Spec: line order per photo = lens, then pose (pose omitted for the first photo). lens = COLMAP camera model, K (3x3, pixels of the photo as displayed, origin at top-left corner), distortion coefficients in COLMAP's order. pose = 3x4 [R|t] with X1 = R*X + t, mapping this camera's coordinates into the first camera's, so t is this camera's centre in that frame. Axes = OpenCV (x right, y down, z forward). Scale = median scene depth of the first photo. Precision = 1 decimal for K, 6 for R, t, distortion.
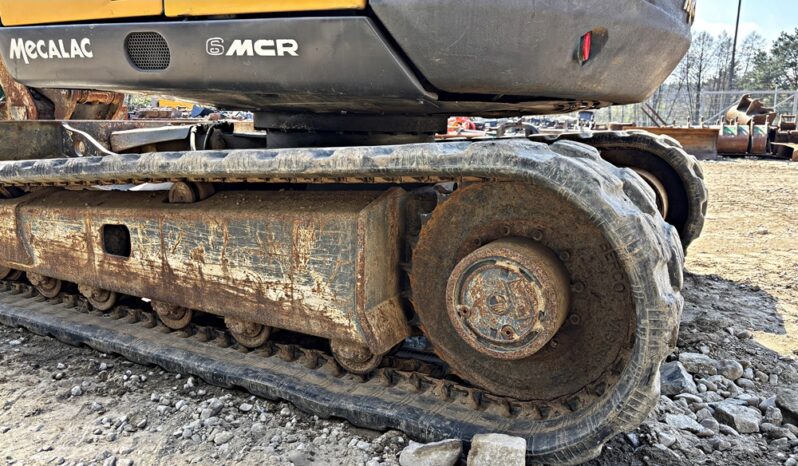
lens RADIAL K [[606.4, 0, 393.4], [0, 606.4, 226.6], [0, 0, 1]] dist [0.047617, -0.050575]
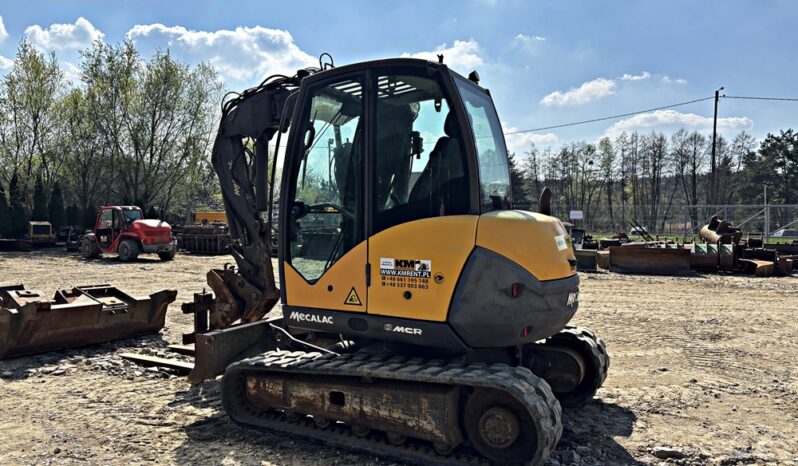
lens RADIAL K [[606.4, 0, 398.3], [0, 606.4, 230.4], [0, 0, 1]] dist [0.047617, -0.050575]
pose [[0.999964, -0.007381, -0.004300, -0.229344], [0.006704, 0.990071, -0.140405, -0.336395], [0.005294, 0.140371, 0.990085, -1.670969]]
